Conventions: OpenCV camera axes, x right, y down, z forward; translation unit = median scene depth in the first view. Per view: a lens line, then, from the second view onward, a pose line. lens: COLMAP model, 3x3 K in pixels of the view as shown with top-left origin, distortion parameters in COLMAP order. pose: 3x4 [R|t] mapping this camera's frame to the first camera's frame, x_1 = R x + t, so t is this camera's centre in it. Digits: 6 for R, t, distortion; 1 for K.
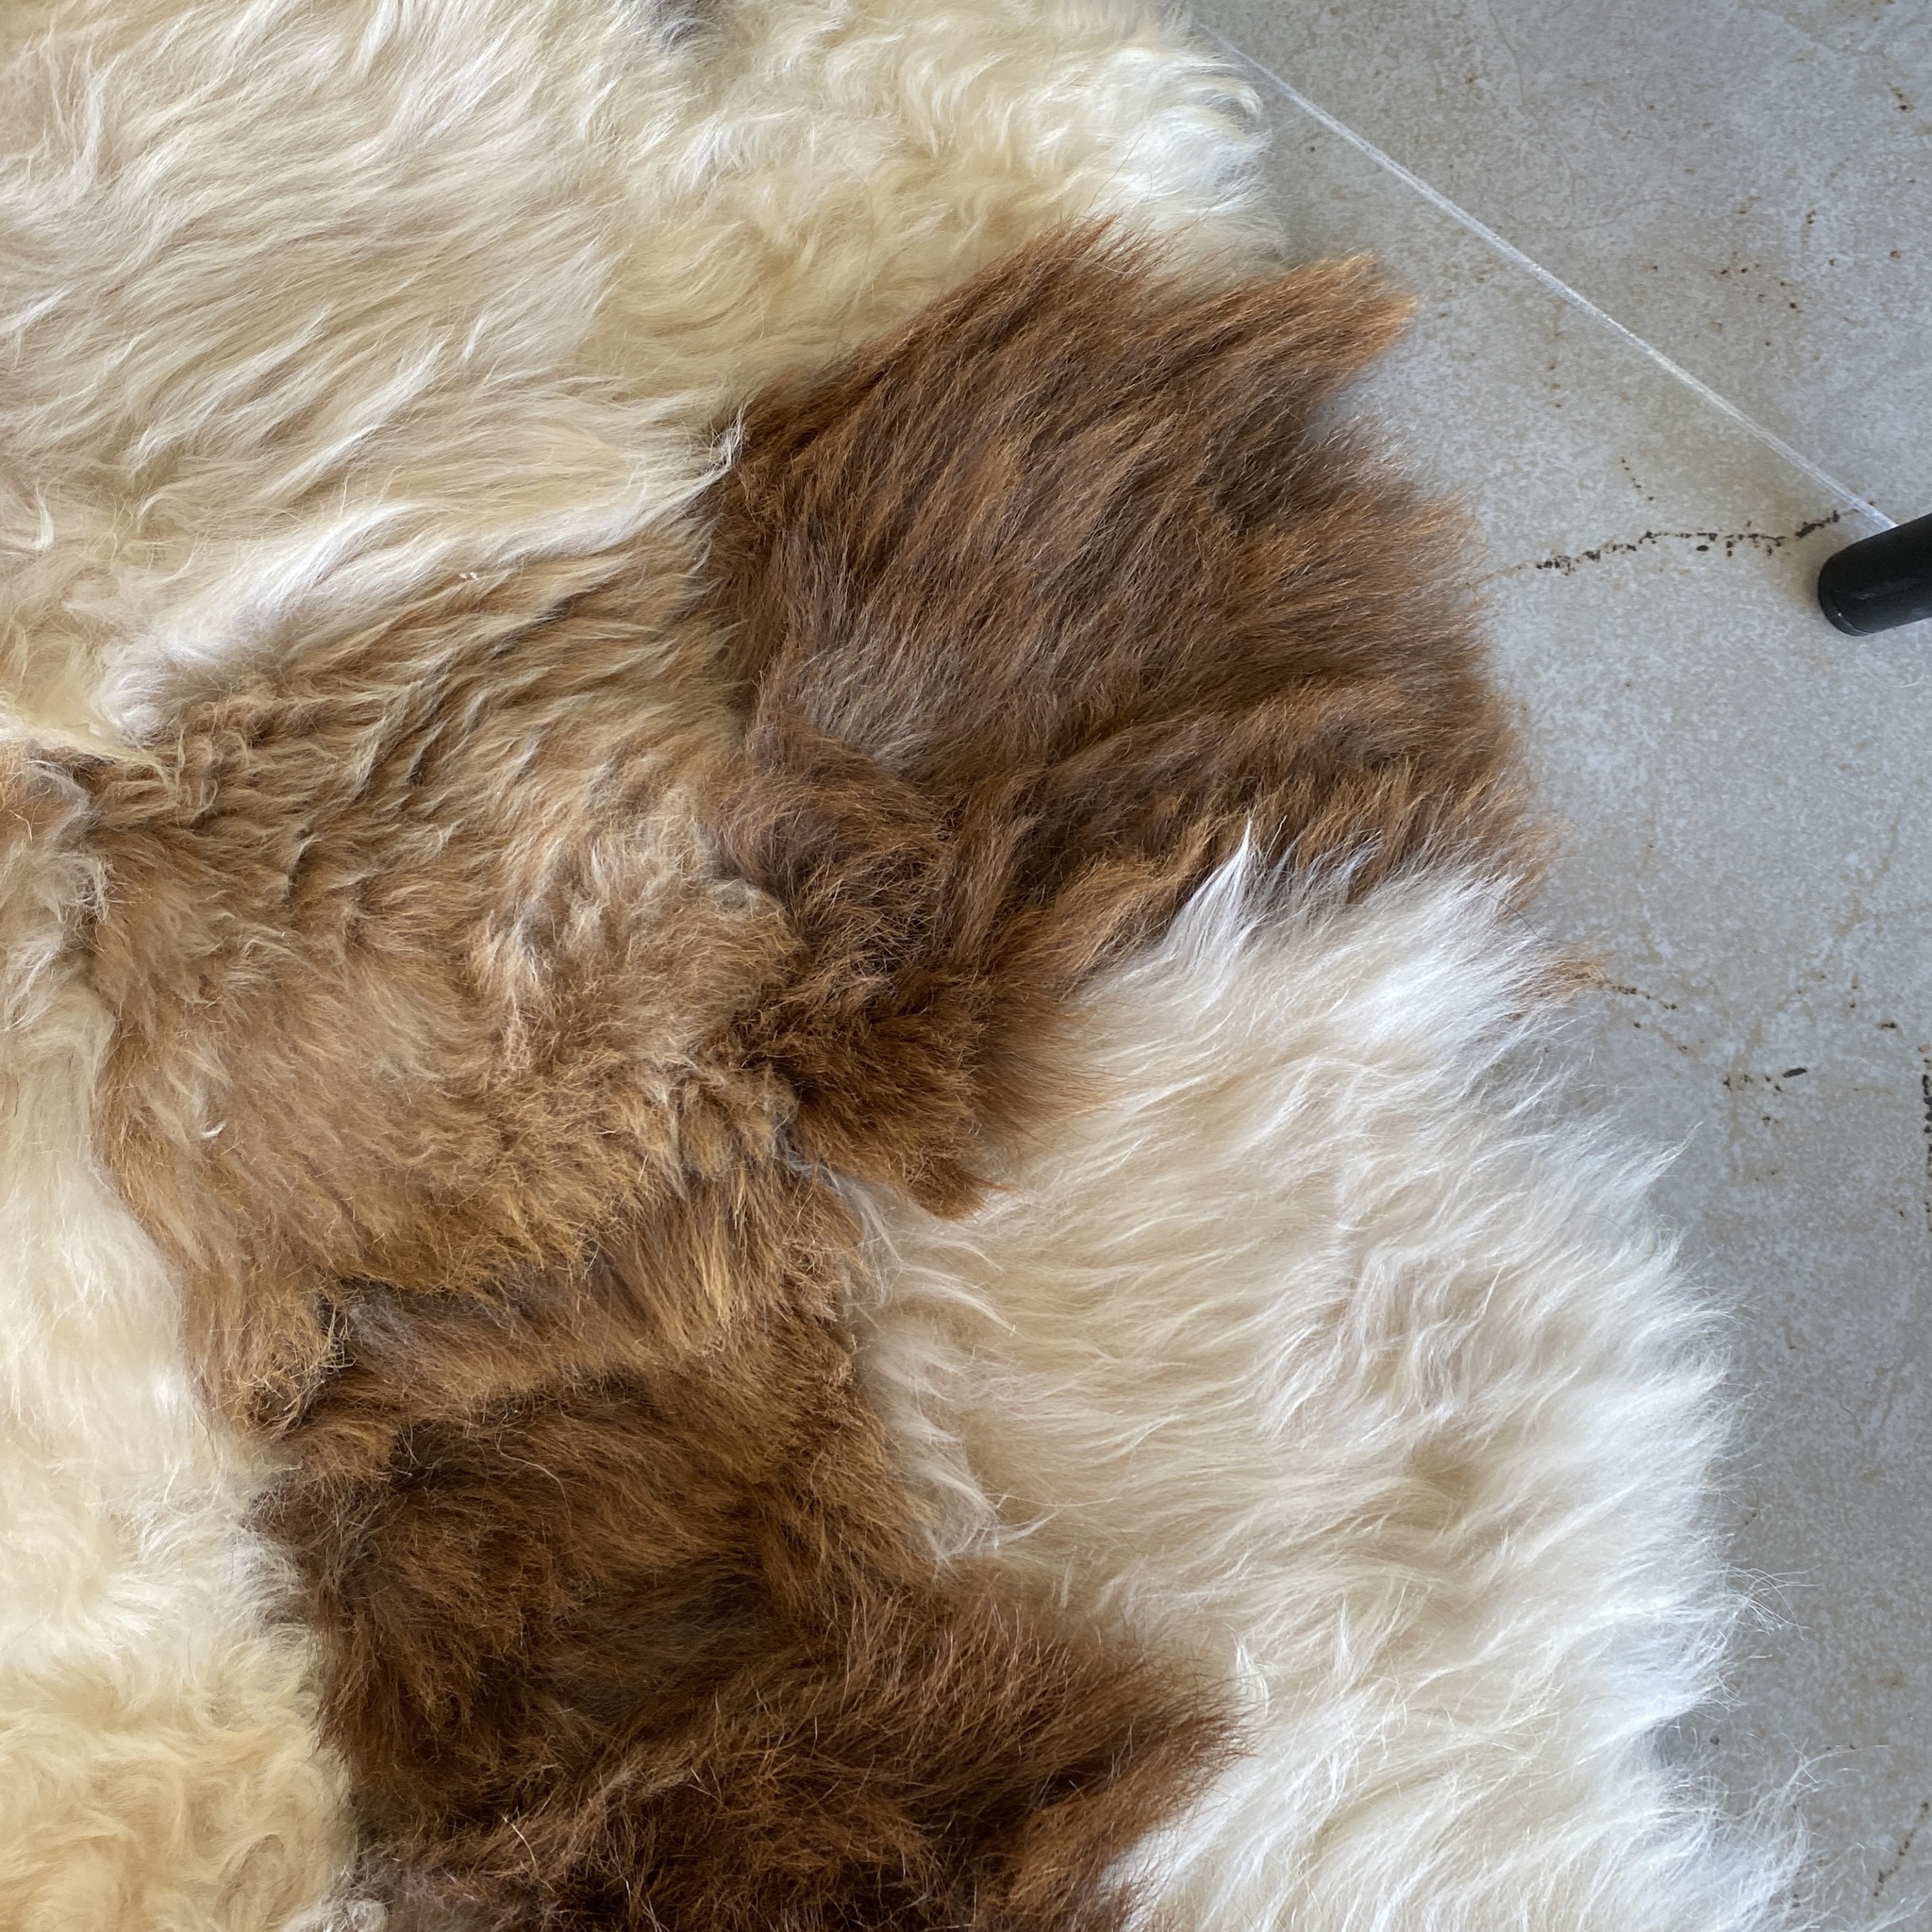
lens RADIAL K [[1924.0, 0, 1048.0], [0, 1924.0, 955.0], [0, 0, 1]] dist [0.021654, 0.000000]
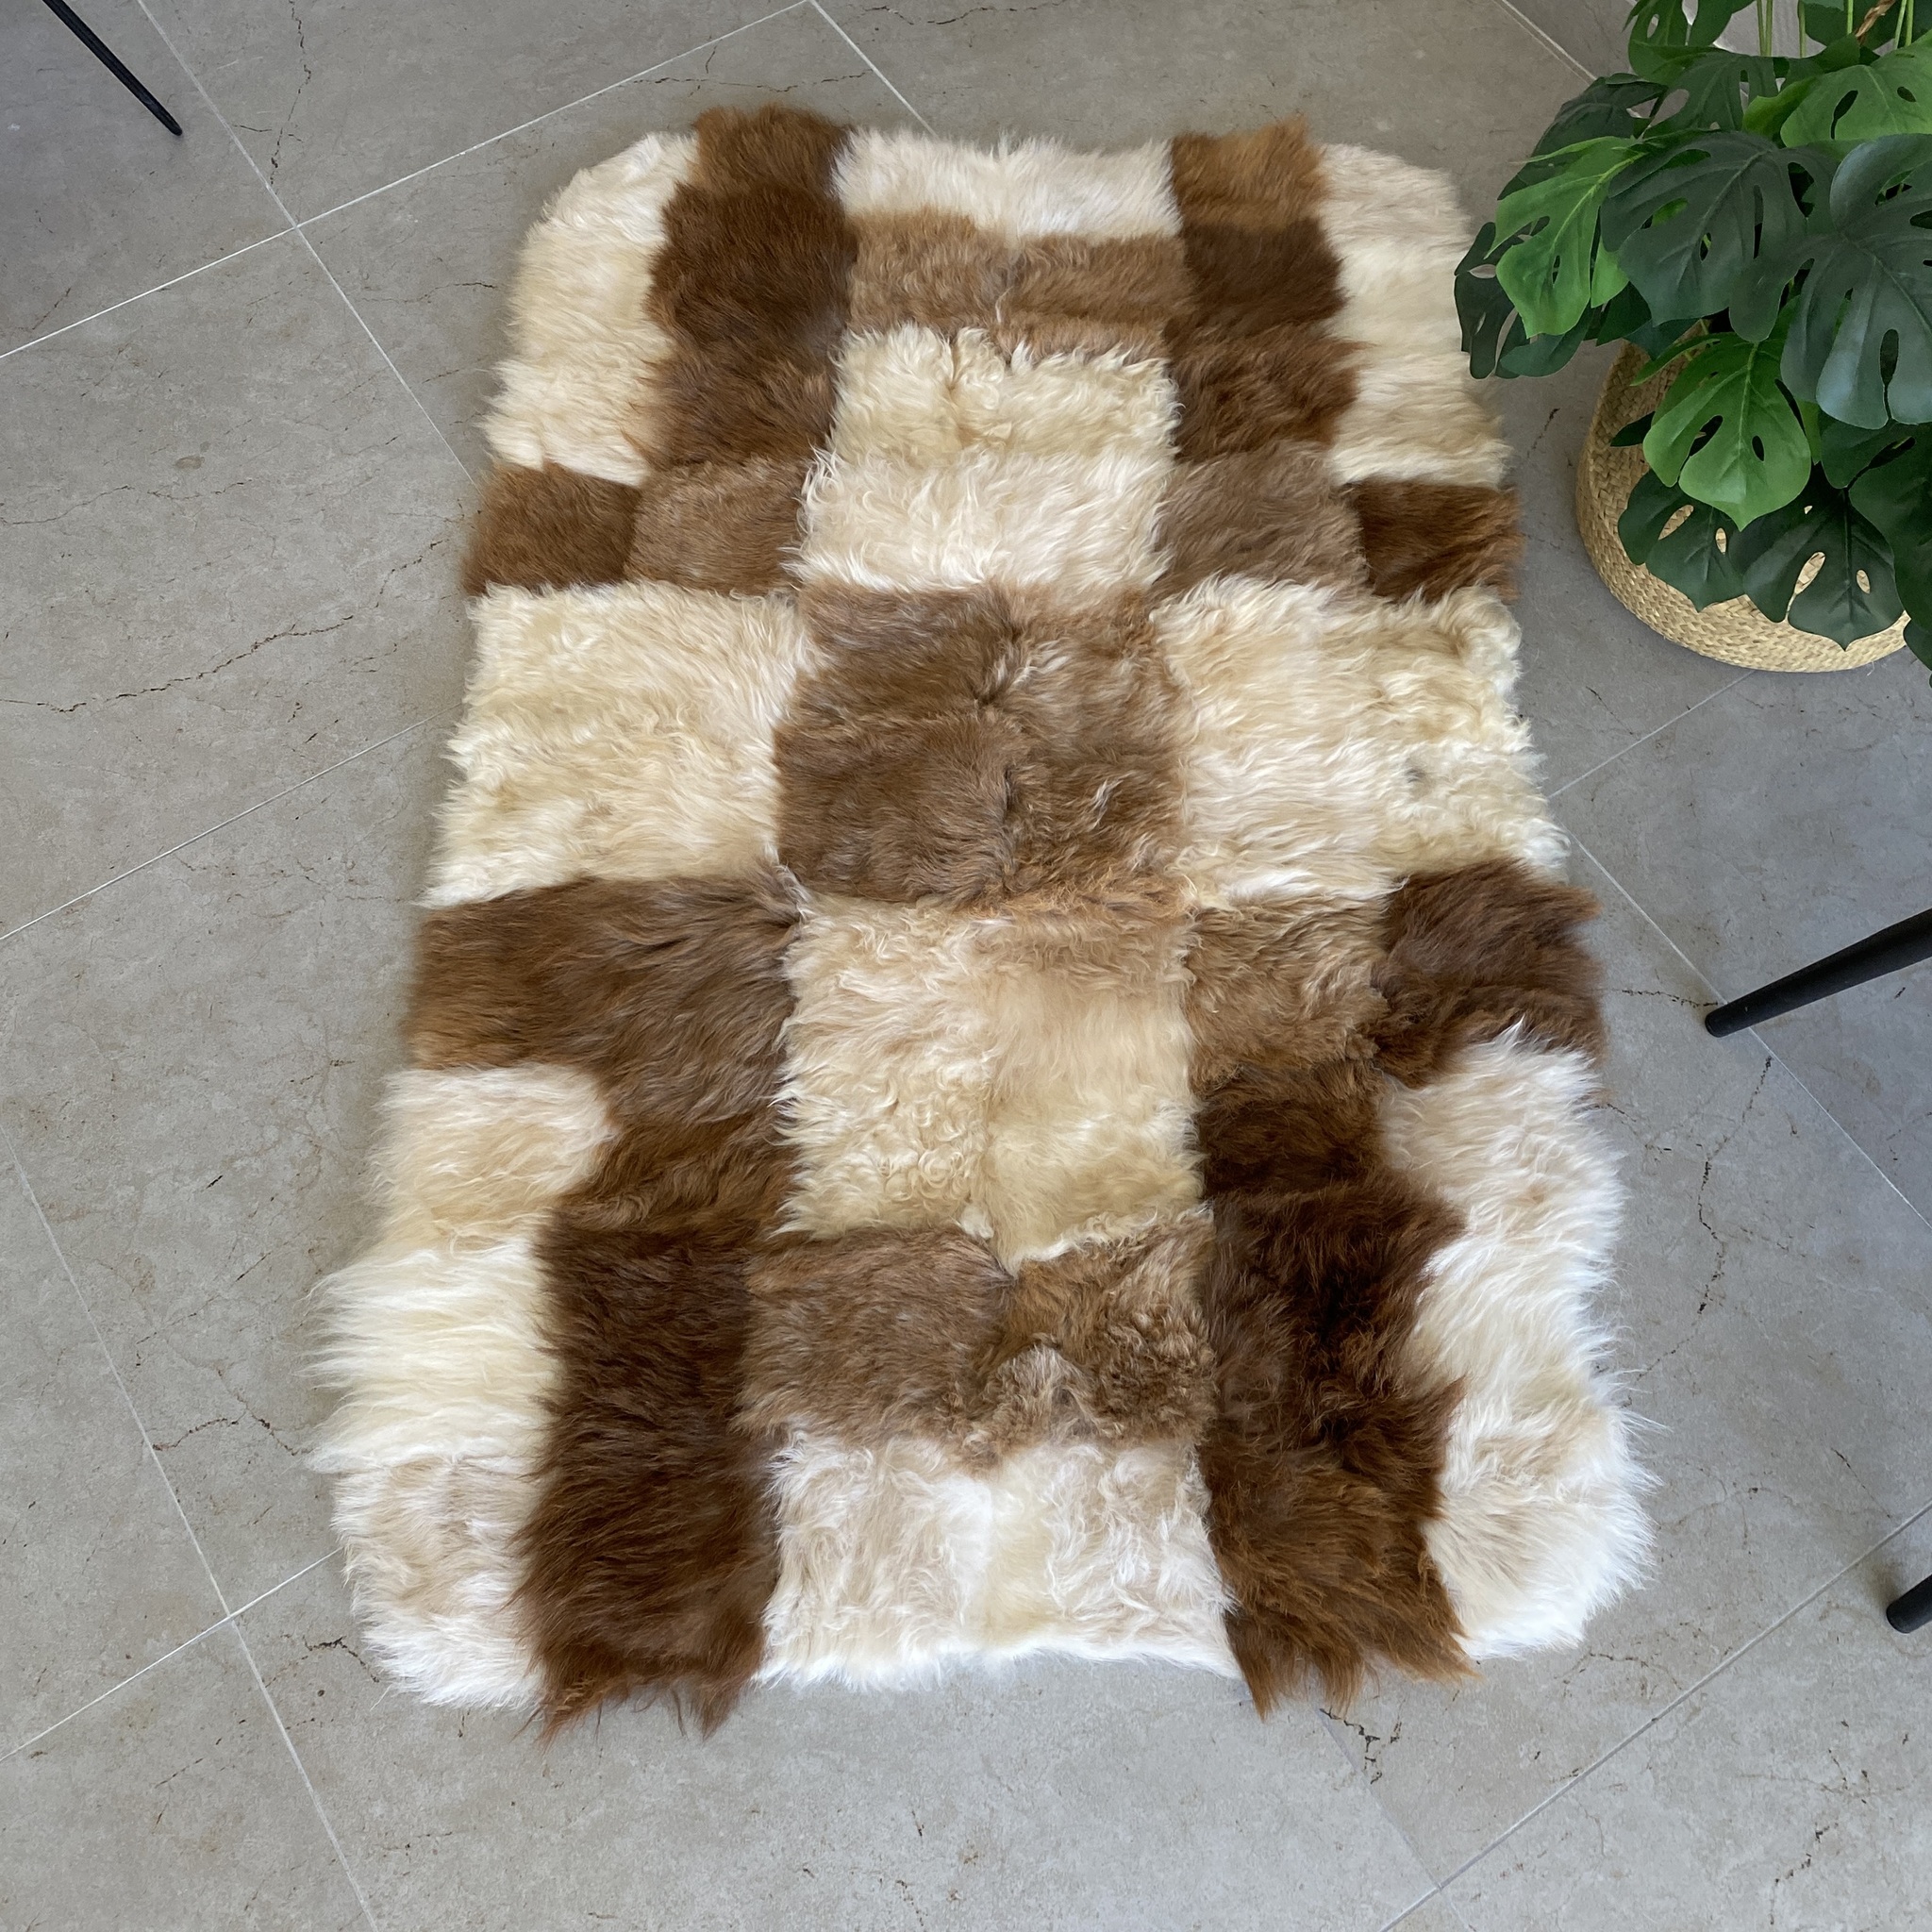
lens RADIAL K [[1924.0, 0, 990.3], [0, 1924.0, 978.2], [0, 0, 1]] dist [0.021654, 0.000000]
pose [[0.946996, 0.285091, -0.148061, -0.312576], [-0.318188, 0.895861, -0.310144, 1.254621], [0.044223, 0.340817, 0.939089, -2.347563]]
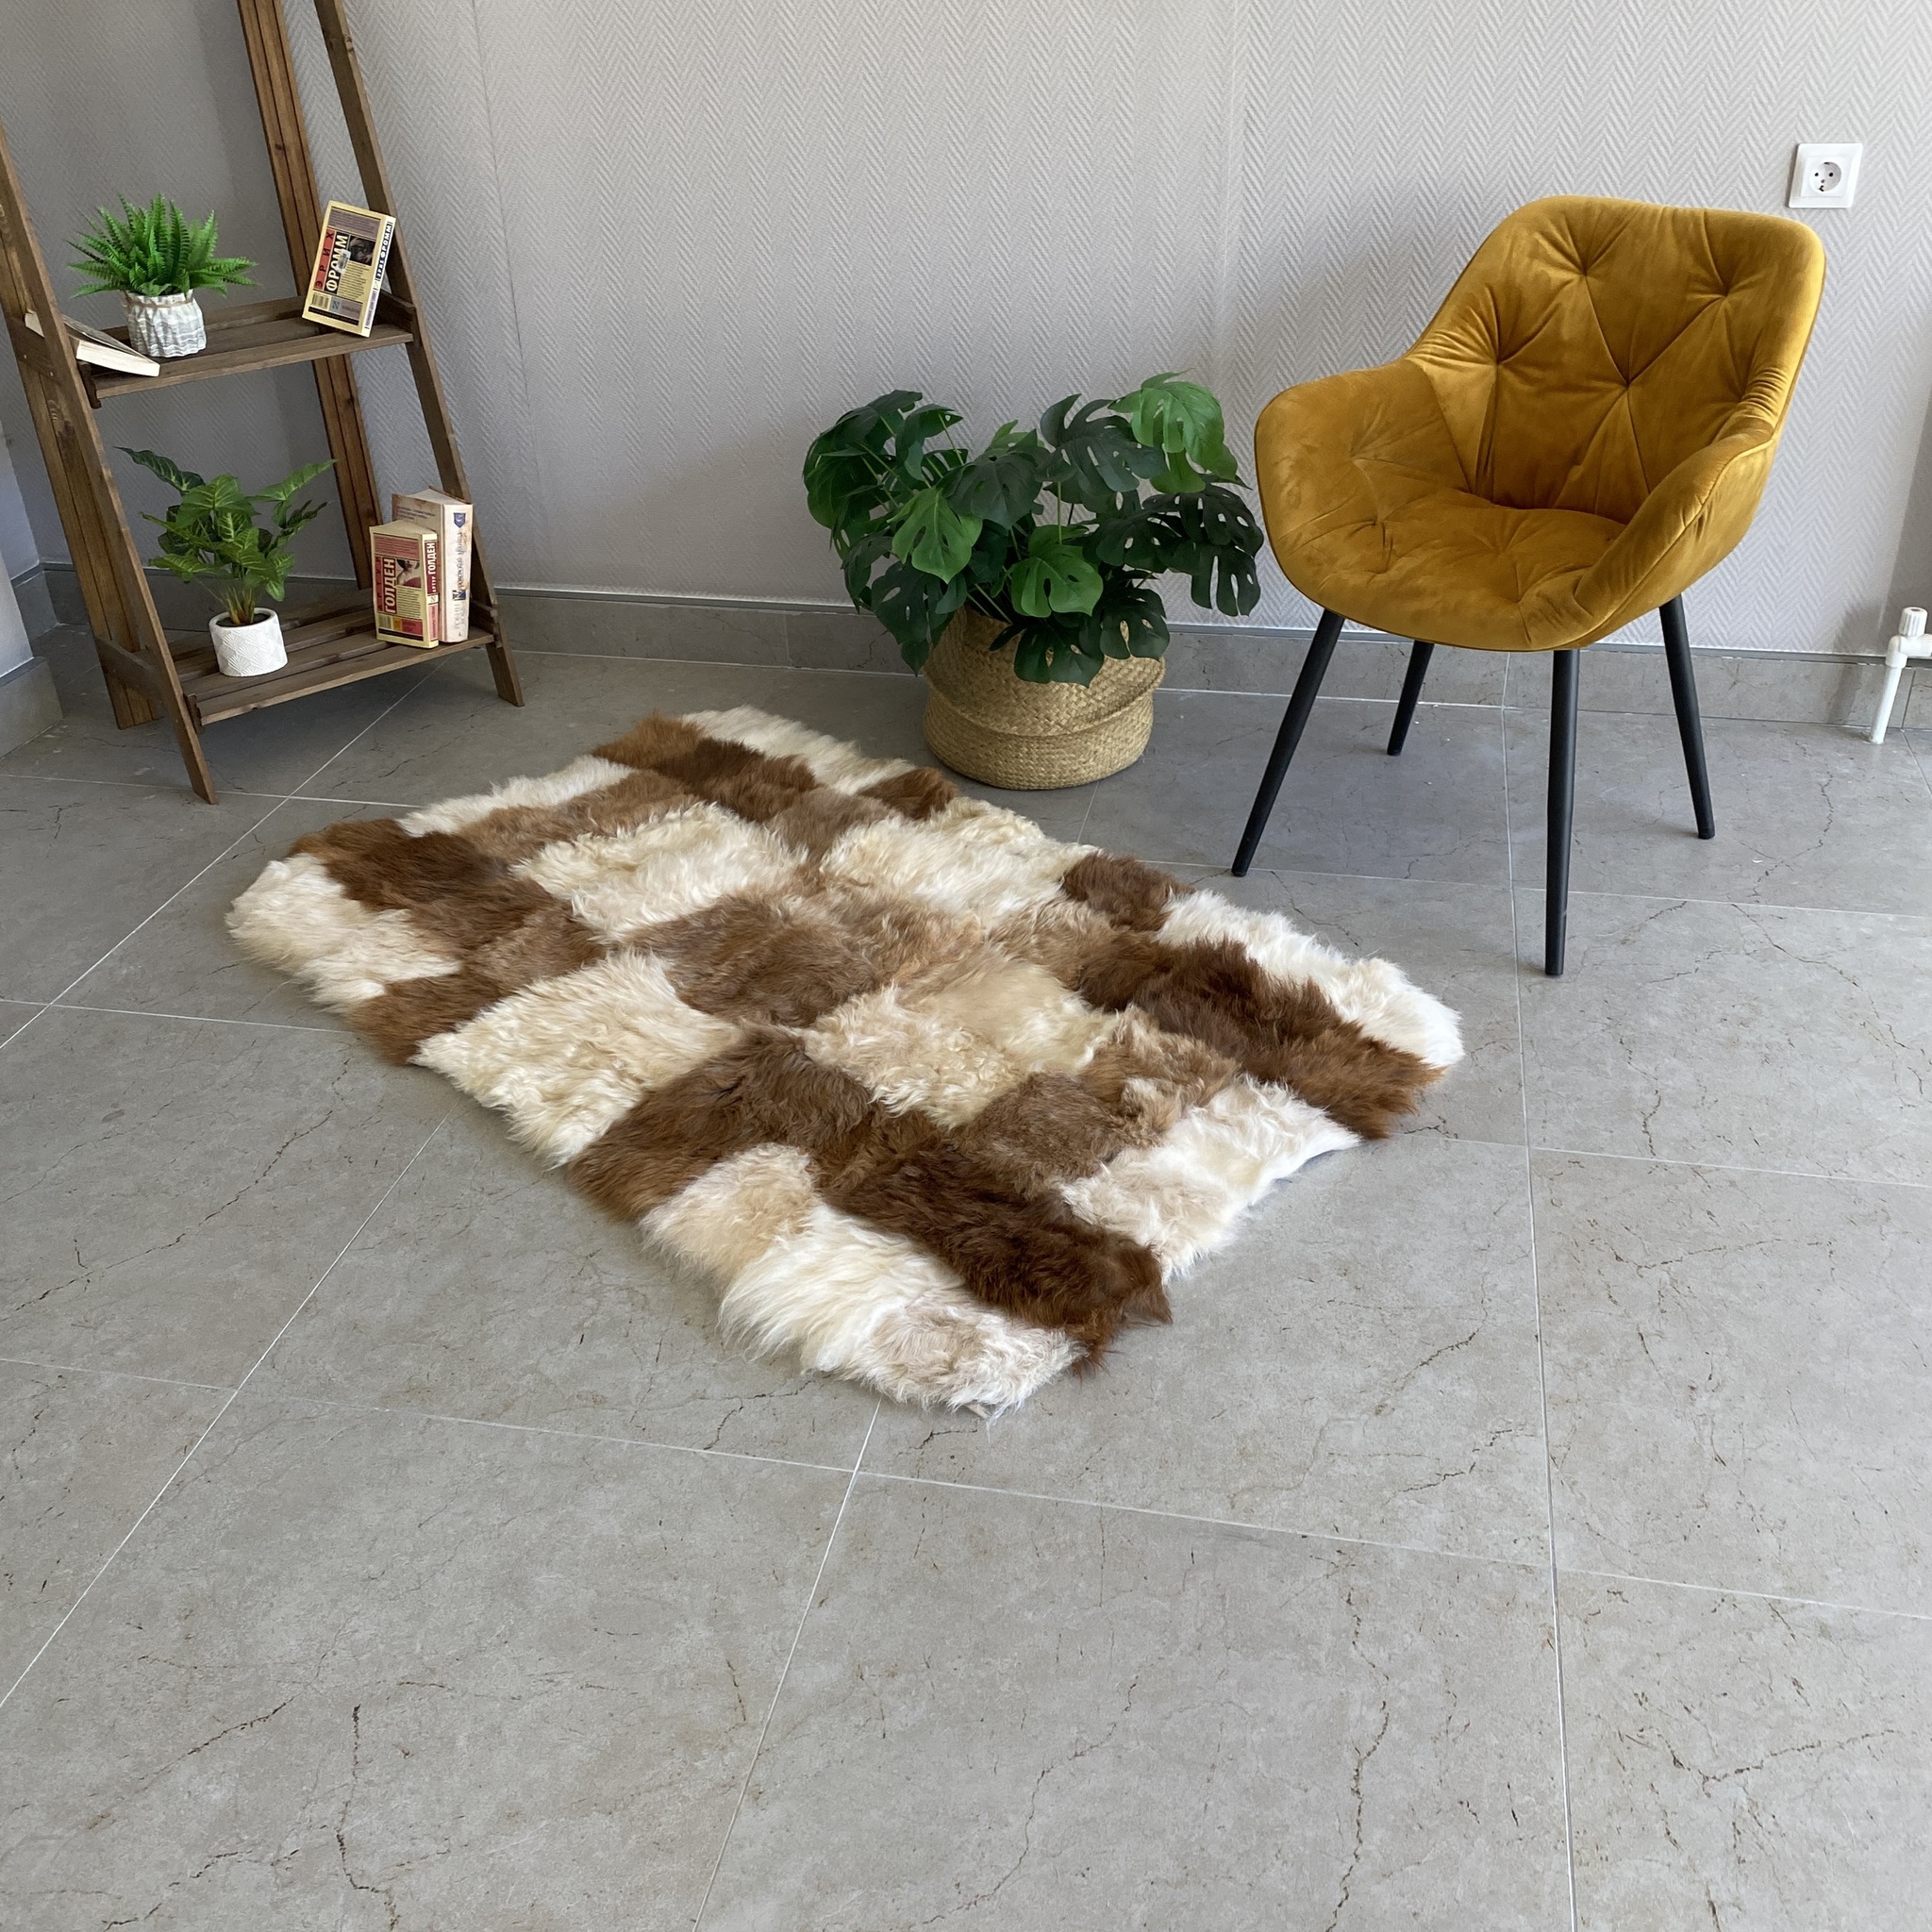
lens RADIAL K [[1924.0, 0, 993.2], [0, 1924.0, 967.1], [0, 0, 1]] dist [0.021654, 0.000000]
pose [[0.894780, -0.249894, 0.370031, -2.622432], [0.445915, 0.542805, -0.711704, 4.007350], [-0.023004, 0.801821, 0.597122, -2.303649]]
